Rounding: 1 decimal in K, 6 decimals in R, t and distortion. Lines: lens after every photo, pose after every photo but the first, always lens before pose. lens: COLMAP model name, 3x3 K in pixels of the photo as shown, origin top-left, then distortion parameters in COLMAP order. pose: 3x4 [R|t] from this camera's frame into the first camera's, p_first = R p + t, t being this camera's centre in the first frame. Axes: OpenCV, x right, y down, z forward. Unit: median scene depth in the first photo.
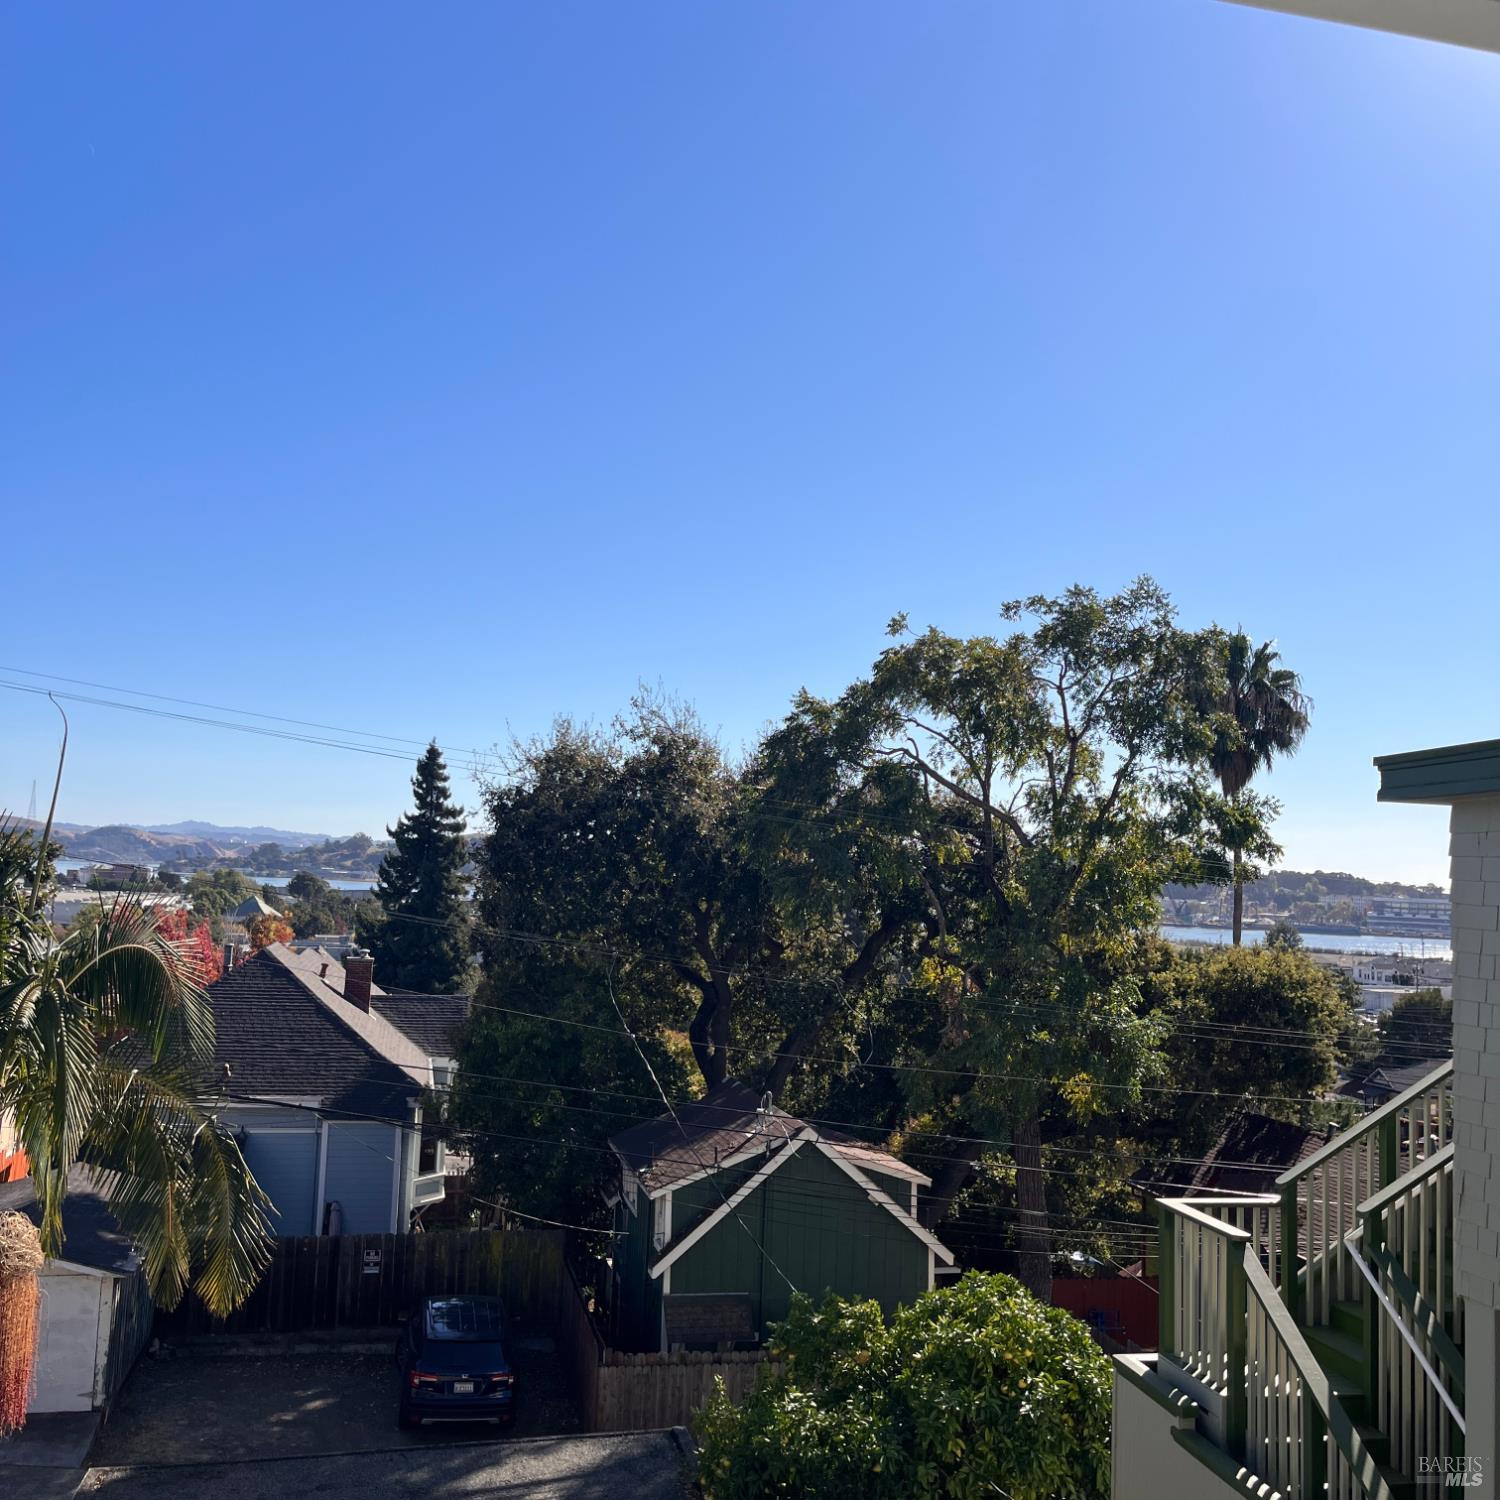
lens RADIAL K [[1519.0, 0, 750.0], [0, 1519.0, 750.0], [0, 0, 1]] dist [0.057660, -0.055686]
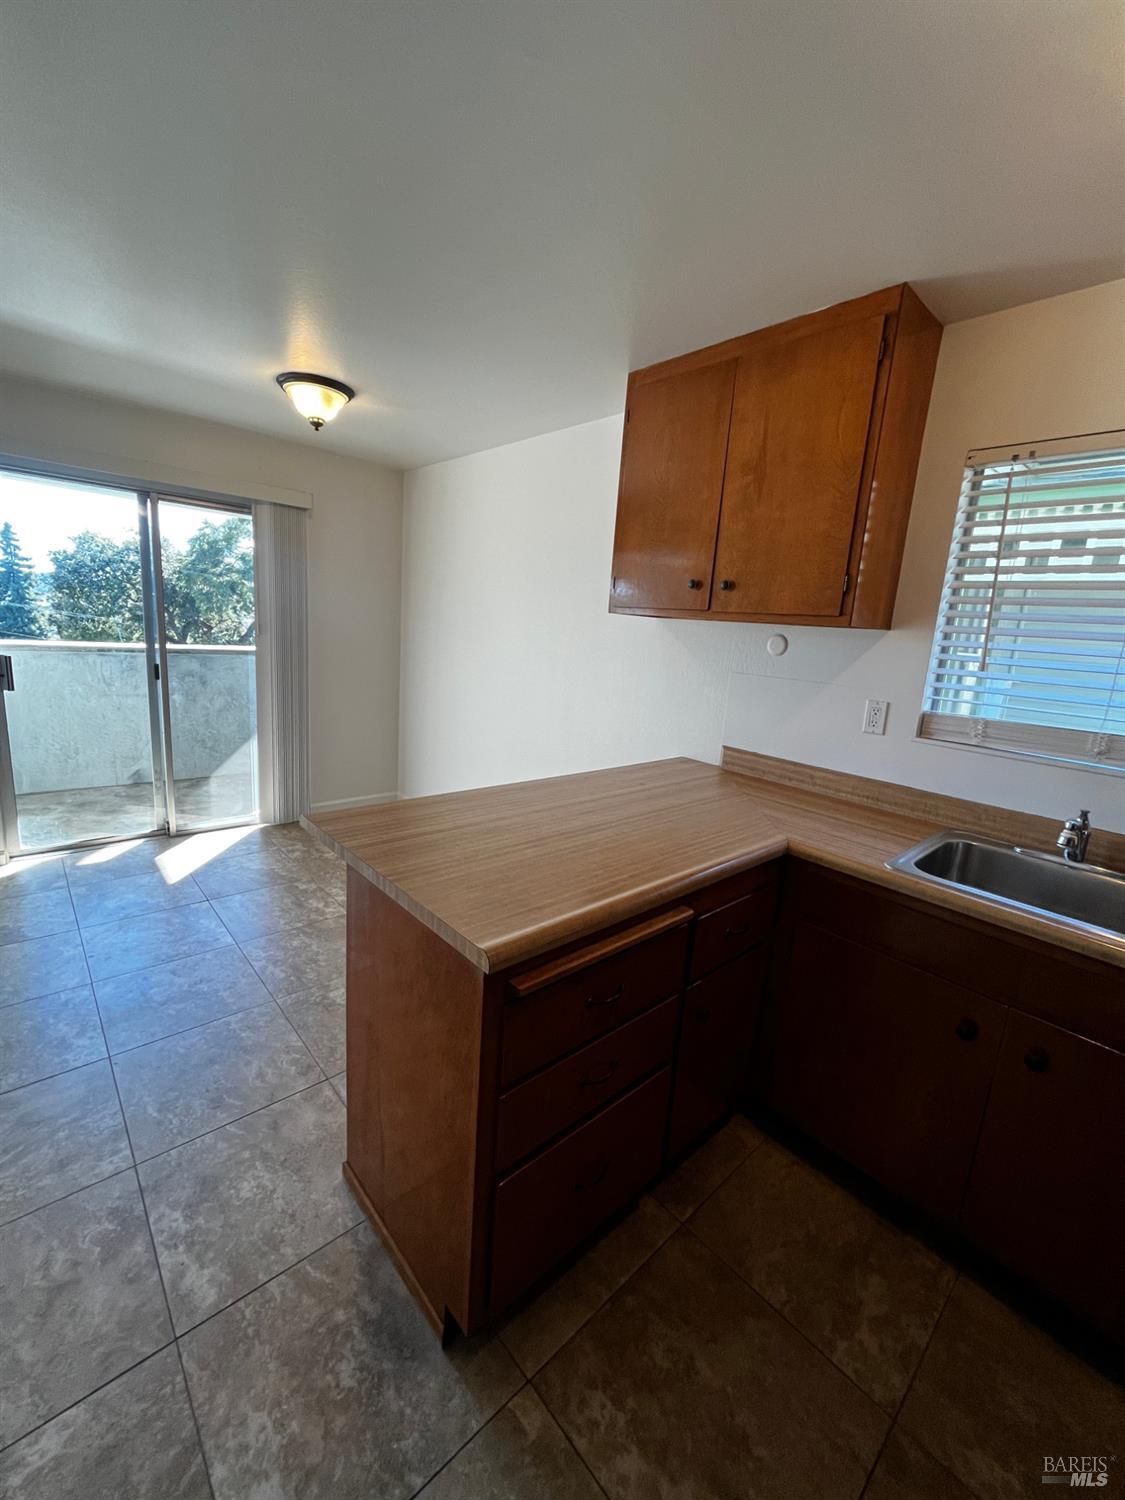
lens RADIAL K [[603.7, 0, 561.5], [0, 603.7, 745.6], [0, 0, 1]] dist [-0.001640, -0.000282]
pose [[0.869607, -0.072154, 0.488444, 0.026983], [-0.079252, 0.956040, 0.282325, -0.007954], [-0.487343, -0.284222, 0.825660, -0.151370]]
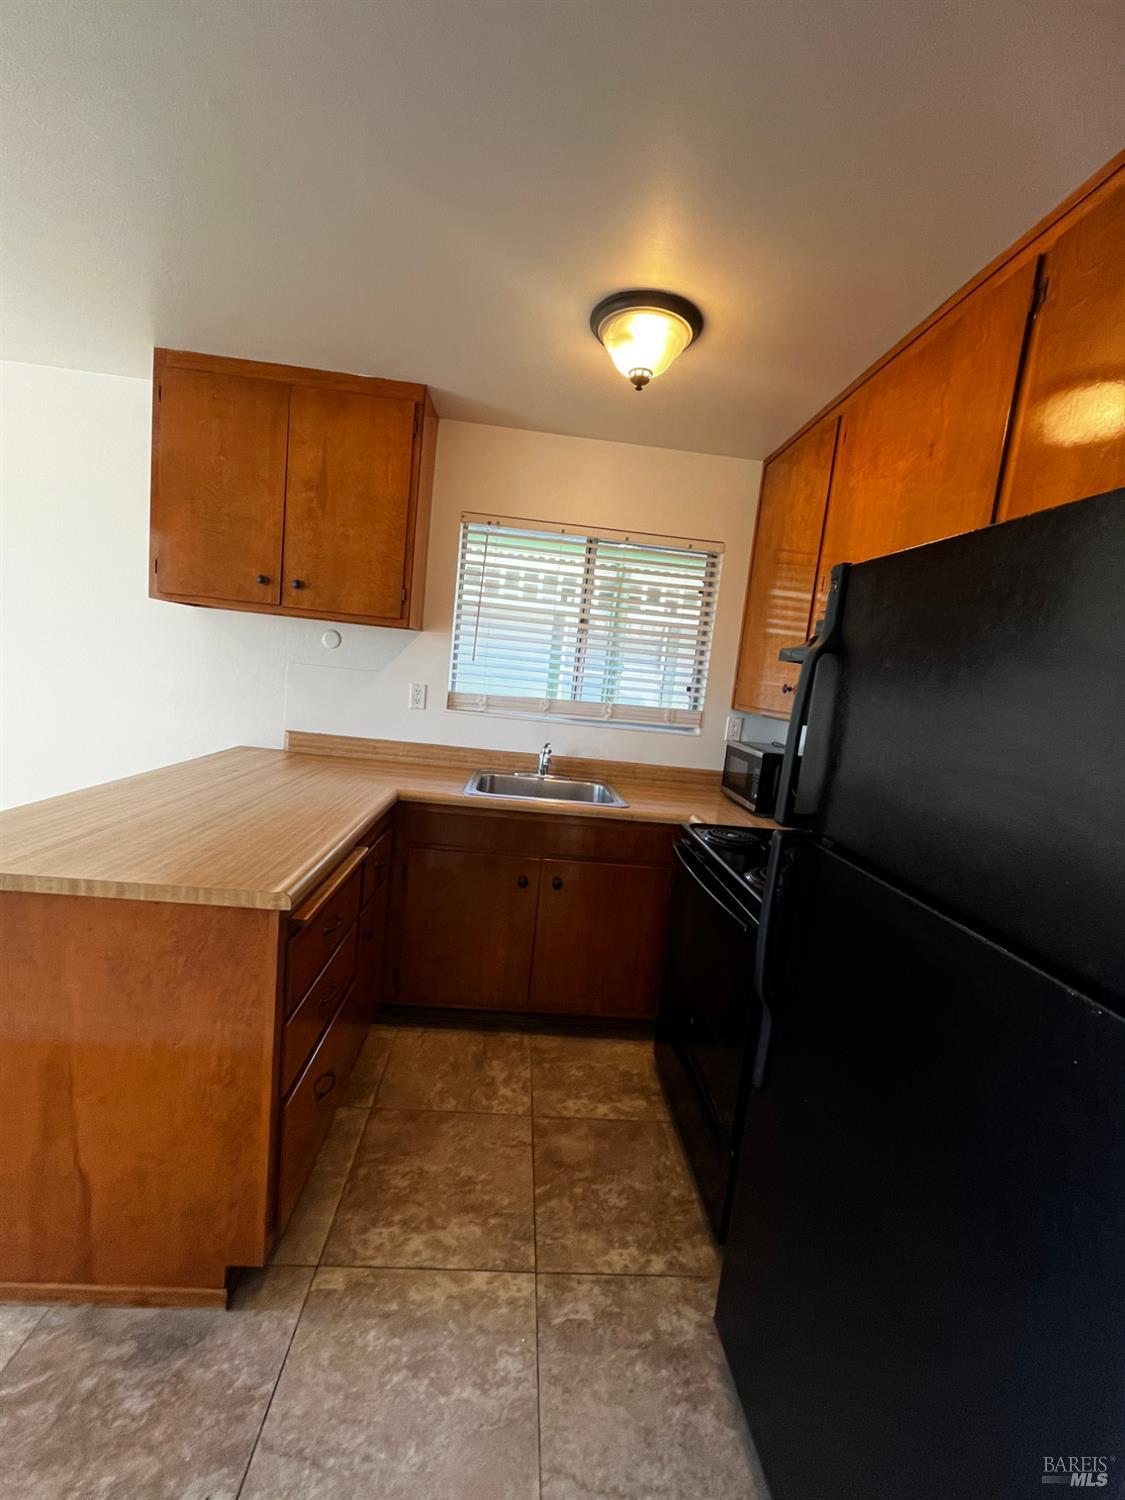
lens RADIAL K [[603.7, 0, 561.5], [0, 603.7, 745.6], [0, 0, 1]] dist [-0.001640, -0.000282]
pose [[0.161466, -0.138337, 0.977134, 0.008651], [-0.176893, 0.970034, 0.166562, -0.006578], [-0.970895, -0.199742, 0.132156, -0.146717]]
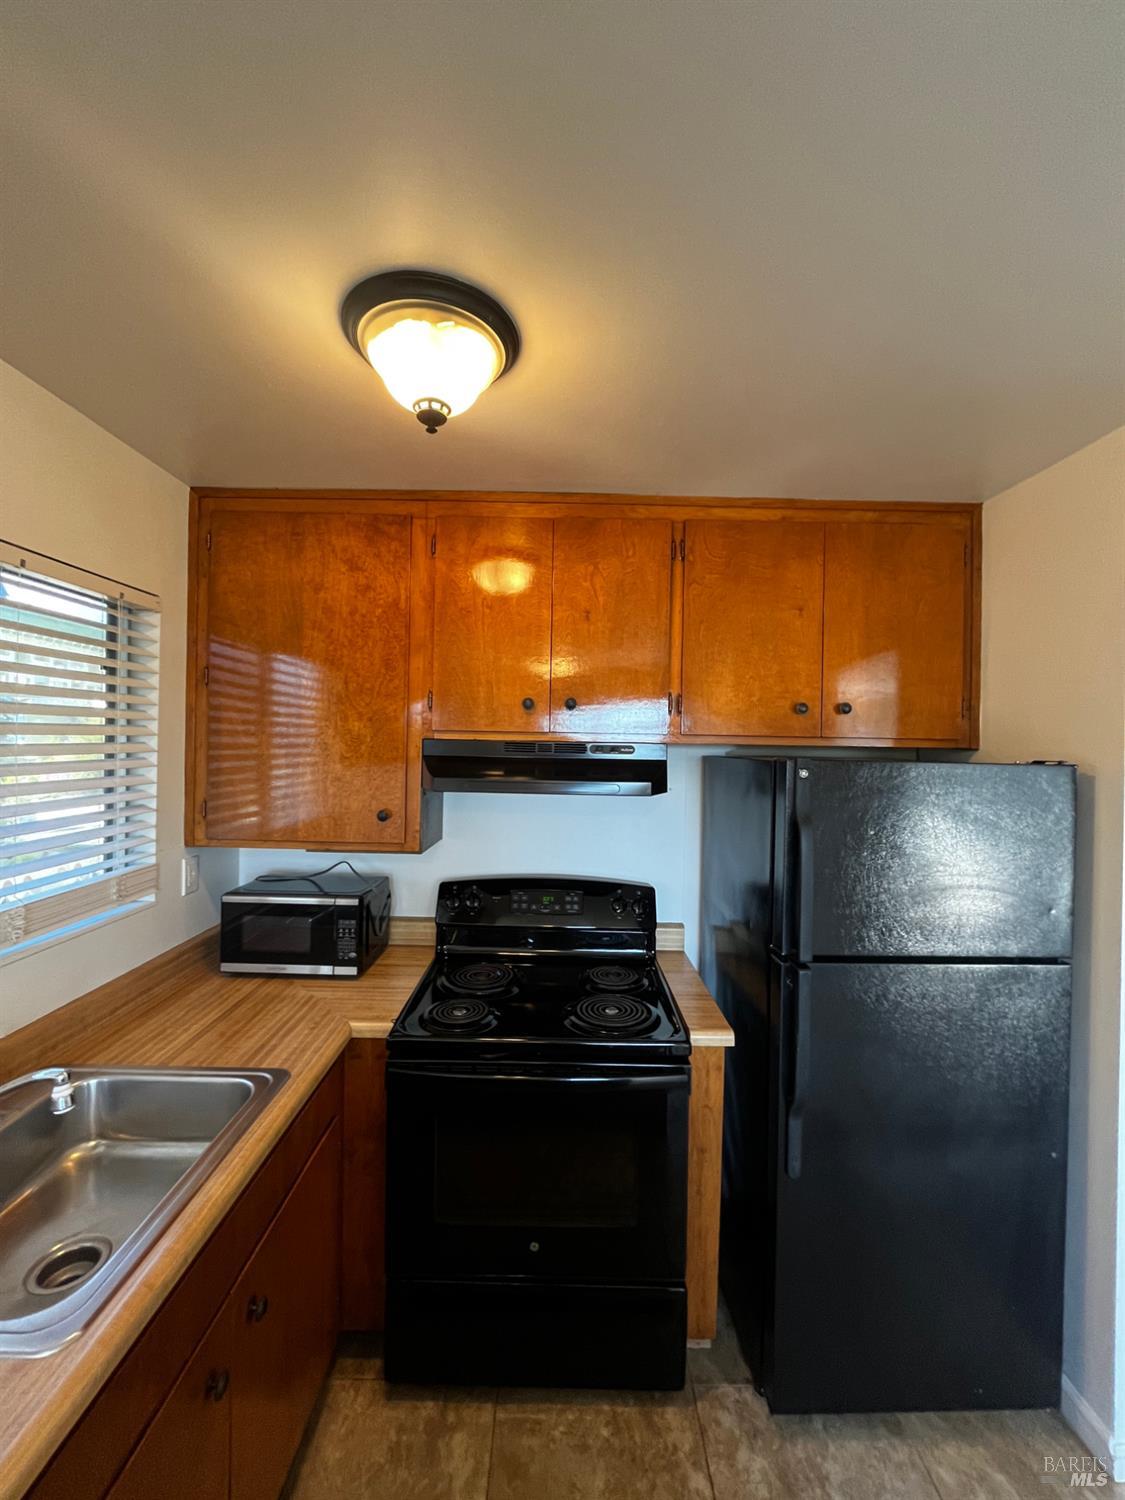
lens RADIAL K [[603.7, 0, 561.5], [0, 603.7, 745.6], [0, 0, 1]] dist [-0.001640, -0.000282]
pose [[-0.973719, -0.054863, 0.221048, 0.048016], [-0.071772, 0.995018, -0.069200, -0.009534], [-0.216150, -0.083246, -0.972805, -0.111713]]
